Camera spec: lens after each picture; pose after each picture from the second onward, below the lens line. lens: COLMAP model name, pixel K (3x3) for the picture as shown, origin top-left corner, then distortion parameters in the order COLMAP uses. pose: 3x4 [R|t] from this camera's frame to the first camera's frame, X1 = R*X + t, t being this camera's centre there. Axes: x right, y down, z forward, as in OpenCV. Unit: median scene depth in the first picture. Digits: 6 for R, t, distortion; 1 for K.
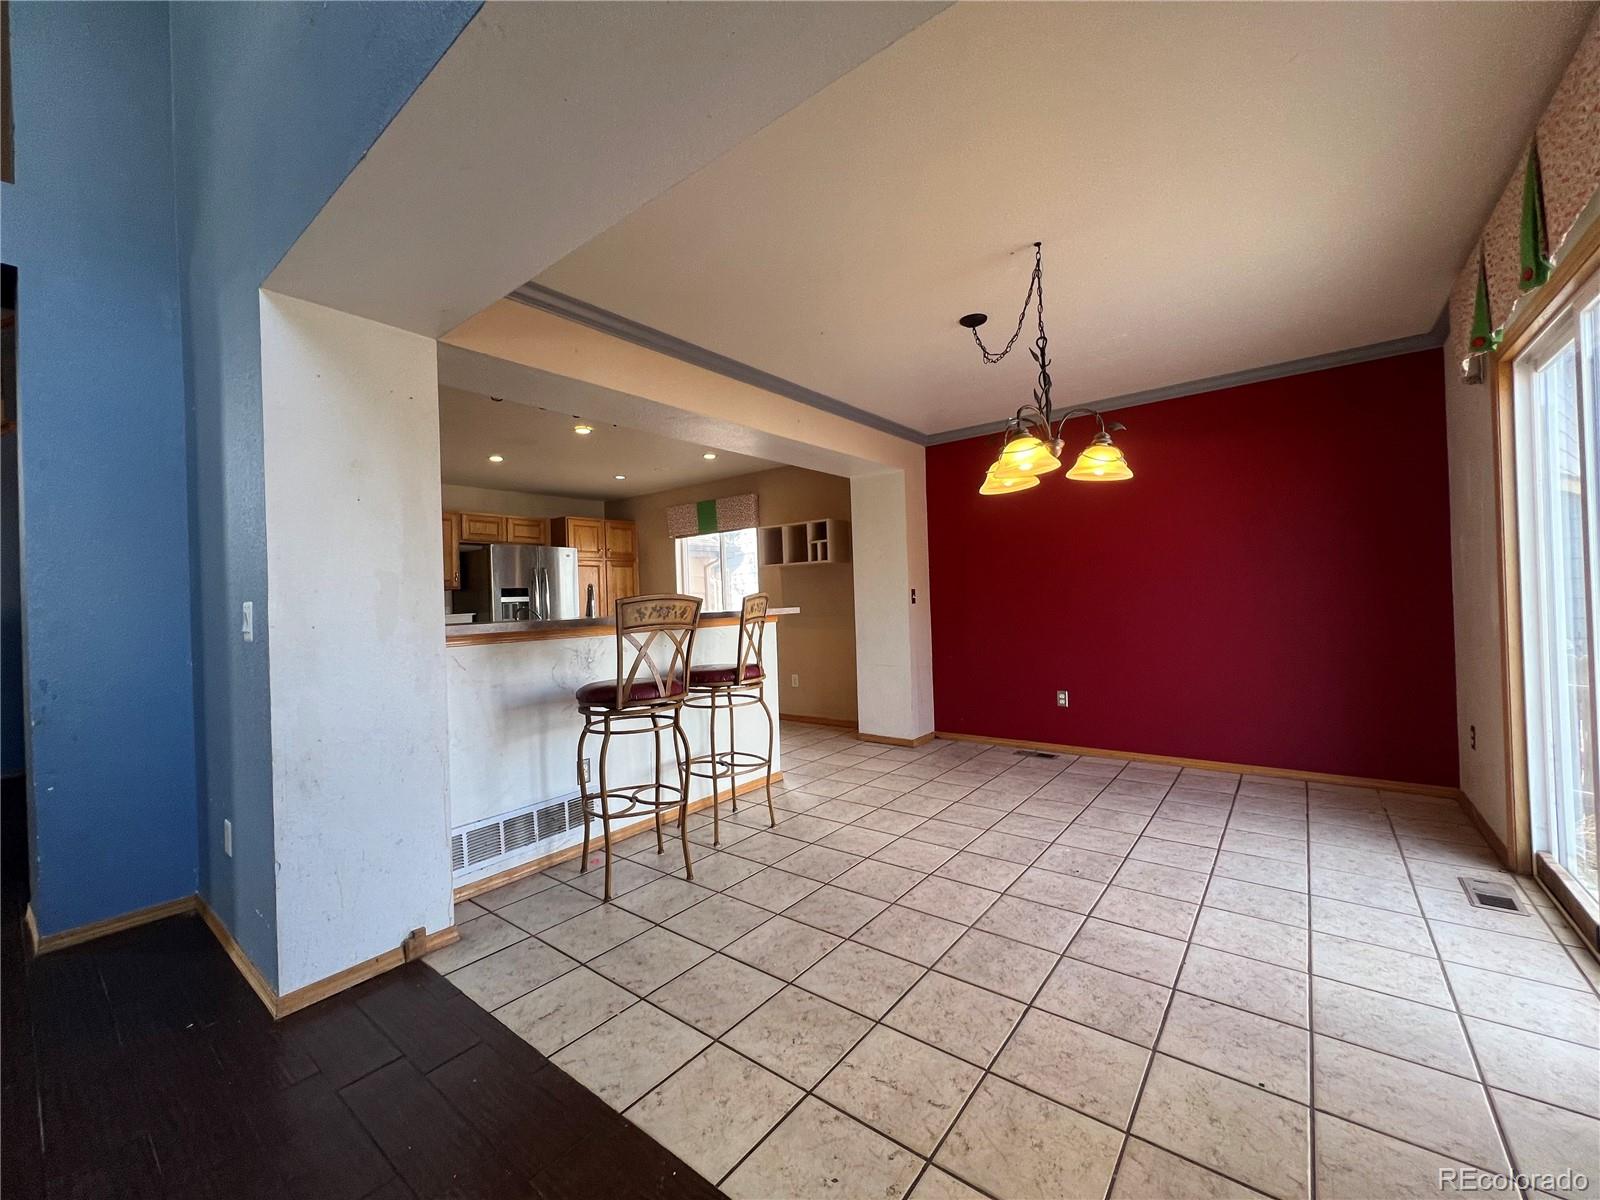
lens RADIAL K [[639.7, 0, 801.0], [0, 639.7, 599.0], [0, 0, 1]] dist [-0.004188, 0.001042]
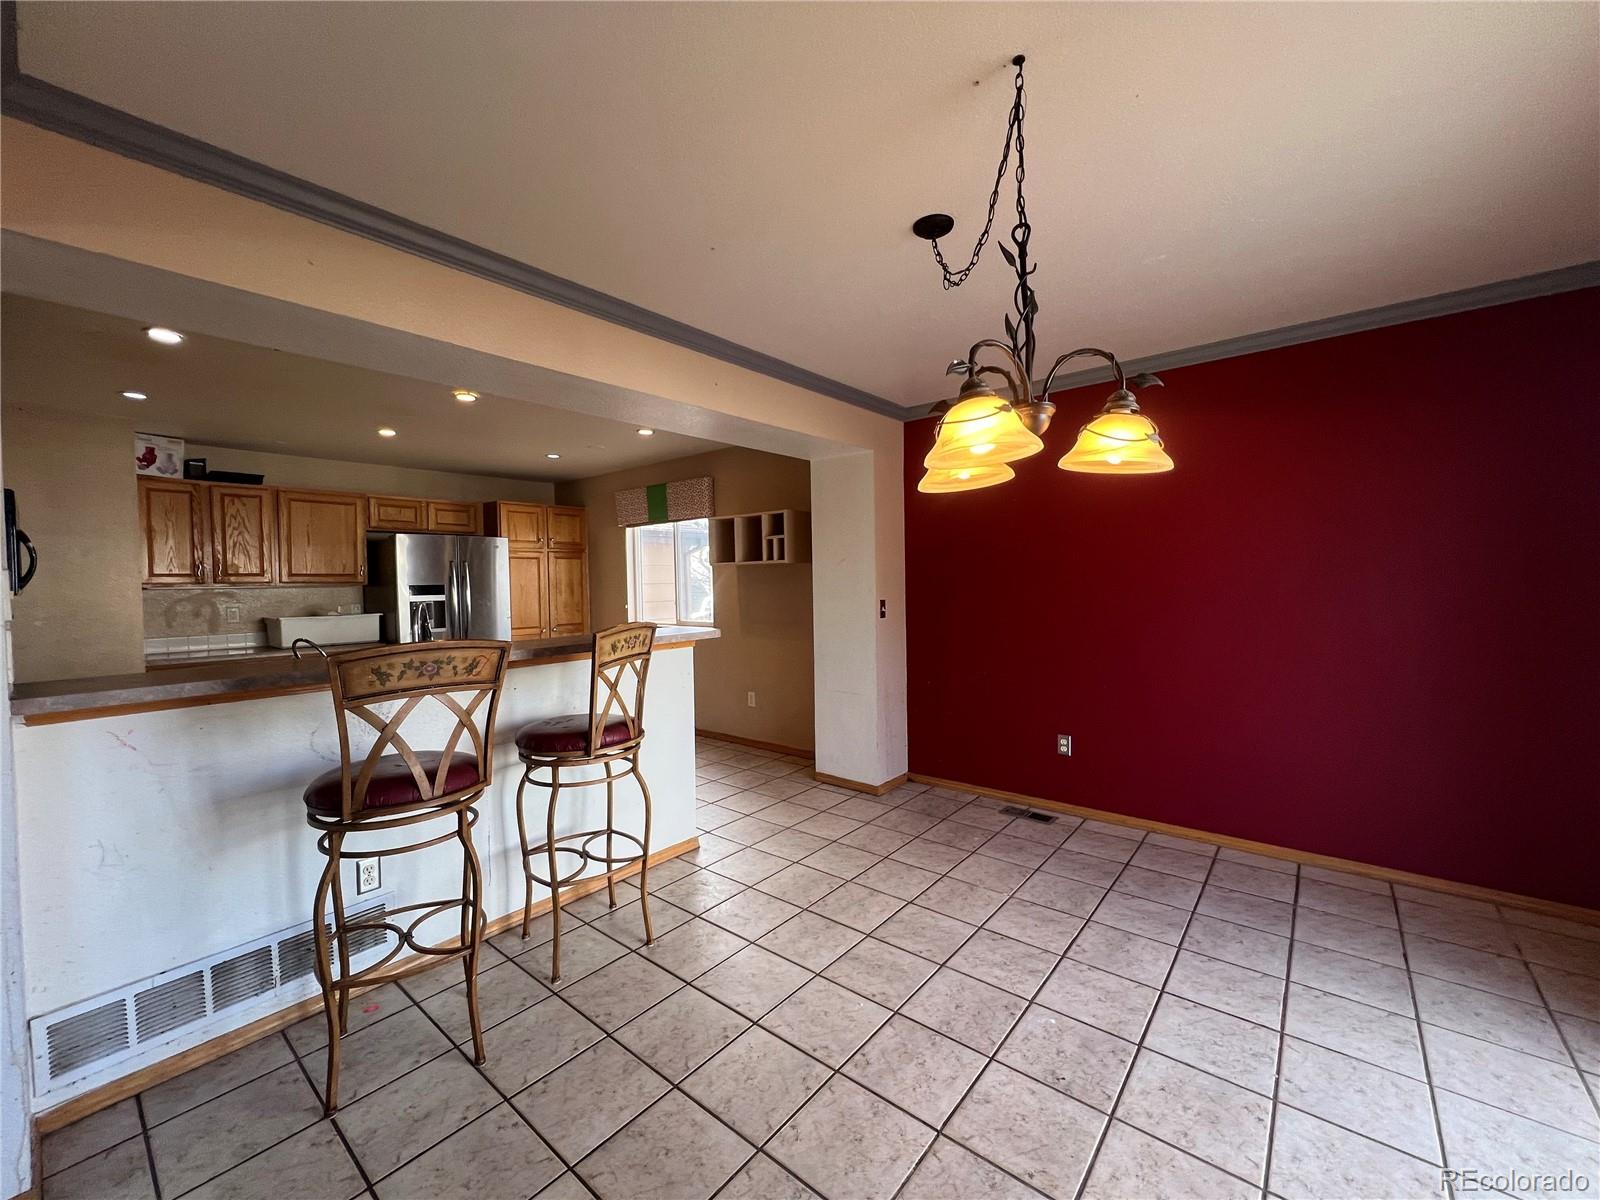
lens RADIAL K [[639.7, 0, 800.2], [0, 639.7, 598.7], [0, 0, 1]] dist [-0.004188, 0.001042]
pose [[0.999509, 0.016622, -0.026552, 0.140627], [-0.015814, 0.999414, 0.030350, -0.060354], [0.027041, -0.029915, 0.999187, 0.289191]]
